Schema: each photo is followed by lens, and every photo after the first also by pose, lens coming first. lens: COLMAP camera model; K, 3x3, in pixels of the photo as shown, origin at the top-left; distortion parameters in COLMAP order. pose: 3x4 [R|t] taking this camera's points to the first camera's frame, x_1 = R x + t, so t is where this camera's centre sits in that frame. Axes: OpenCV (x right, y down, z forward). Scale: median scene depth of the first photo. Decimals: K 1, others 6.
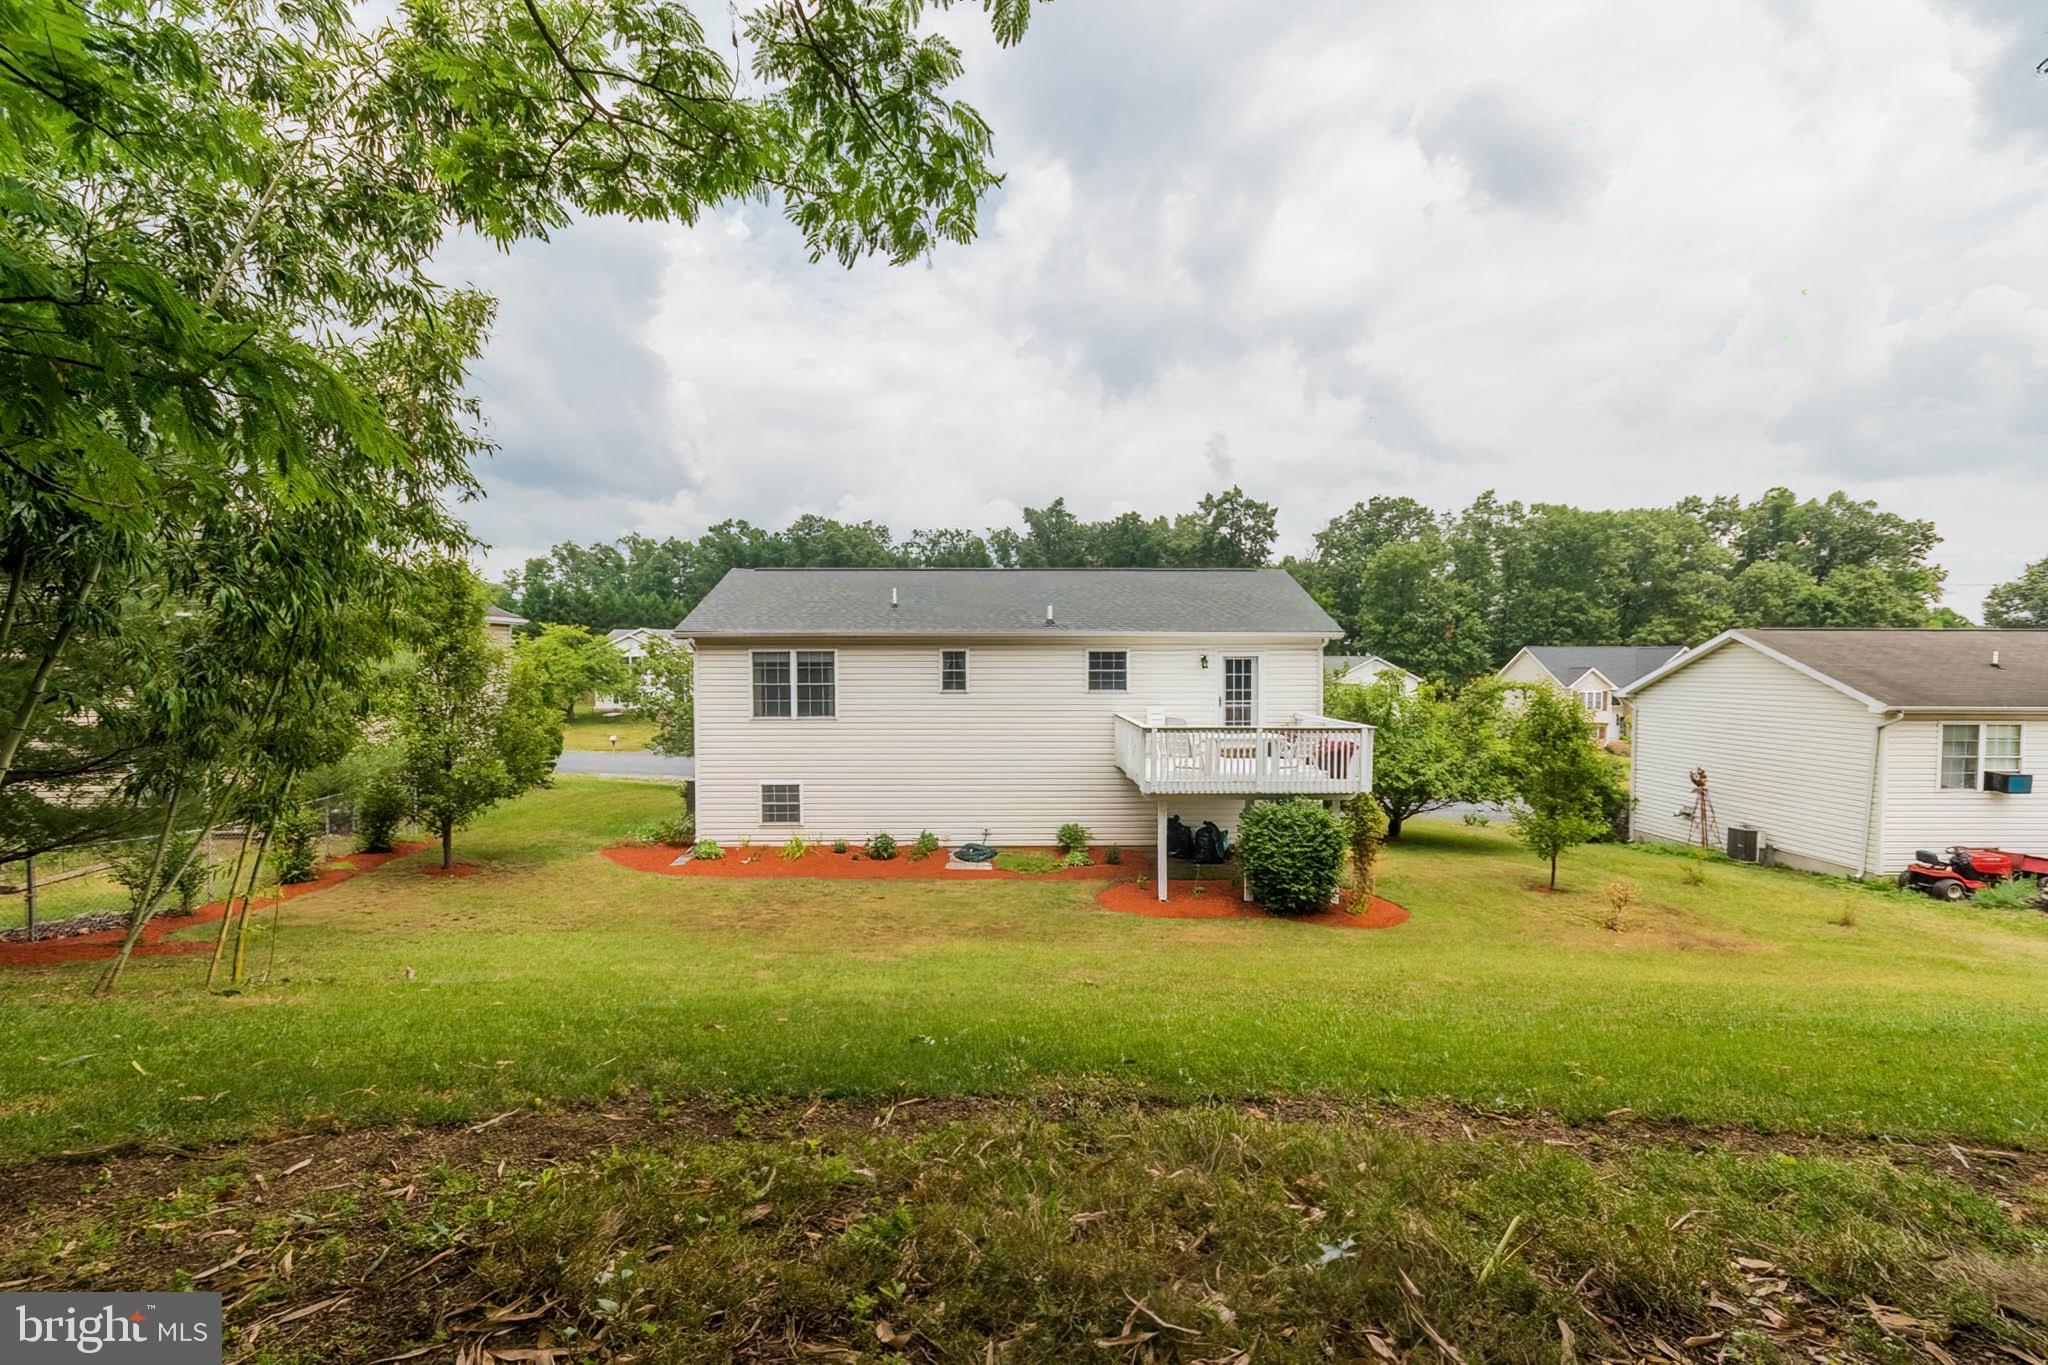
lens RADIAL K [[896.0, 0, 1024.9], [0, 896.0, 691.8], [0, 0, 1]] dist [-0.001784, 0.000349]
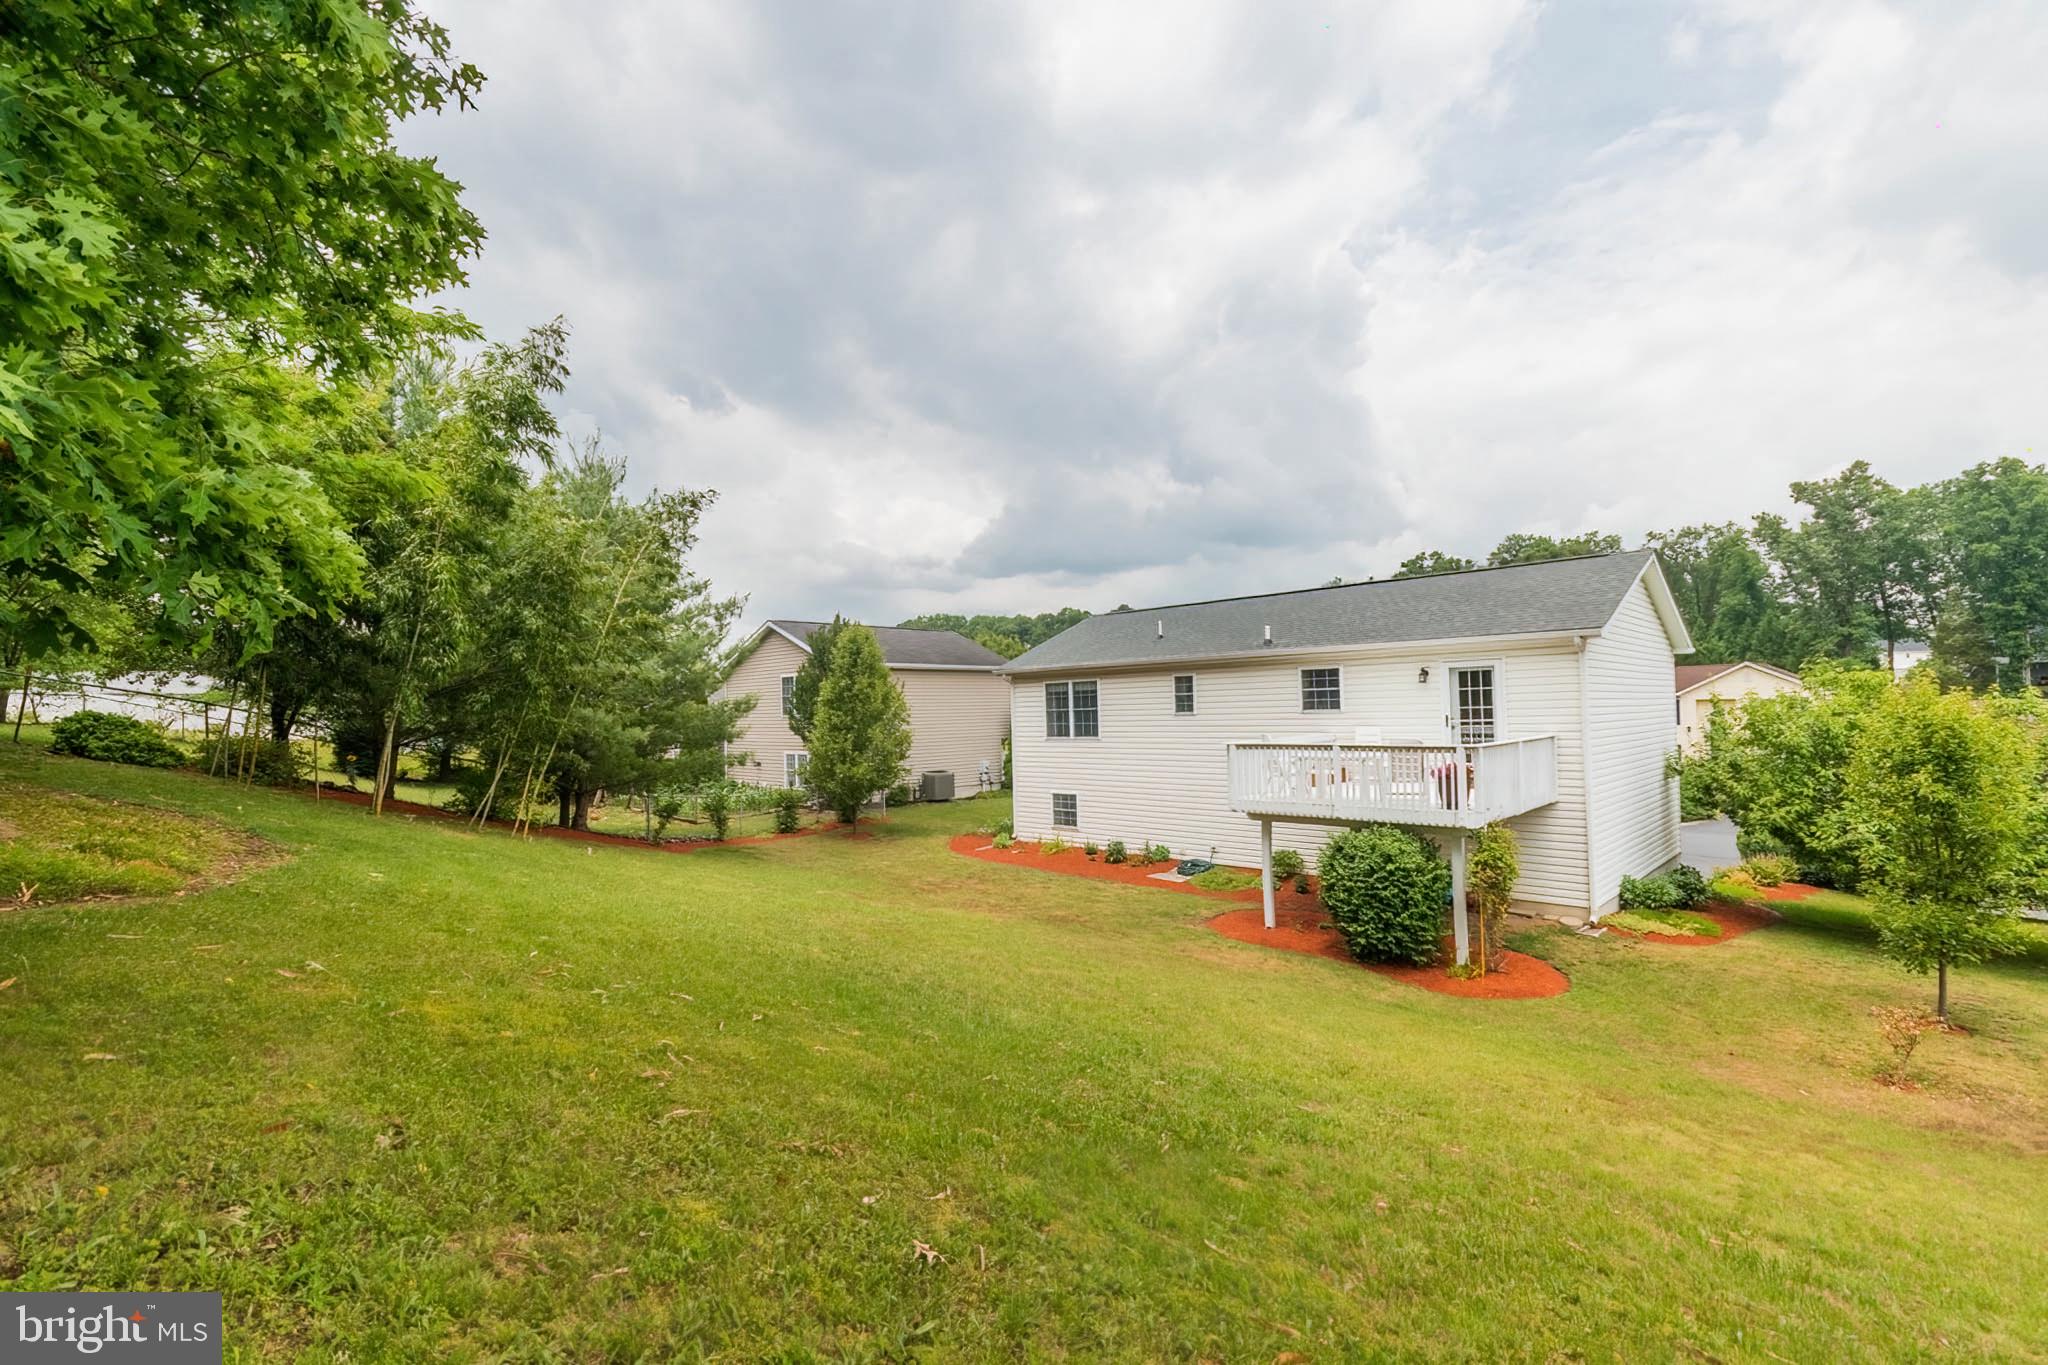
lens RADIAL K [[906.5, 0, 1010.9], [0, 906.5, 690.2], [0, 0, 1]] dist [0.000144, 0.000054]
pose [[0.691642, -0.033286, -0.721473, 0.554685], [-0.001774, 0.998856, -0.047783, 0.023412], [0.722238, 0.034329, 0.690792, 0.108483]]
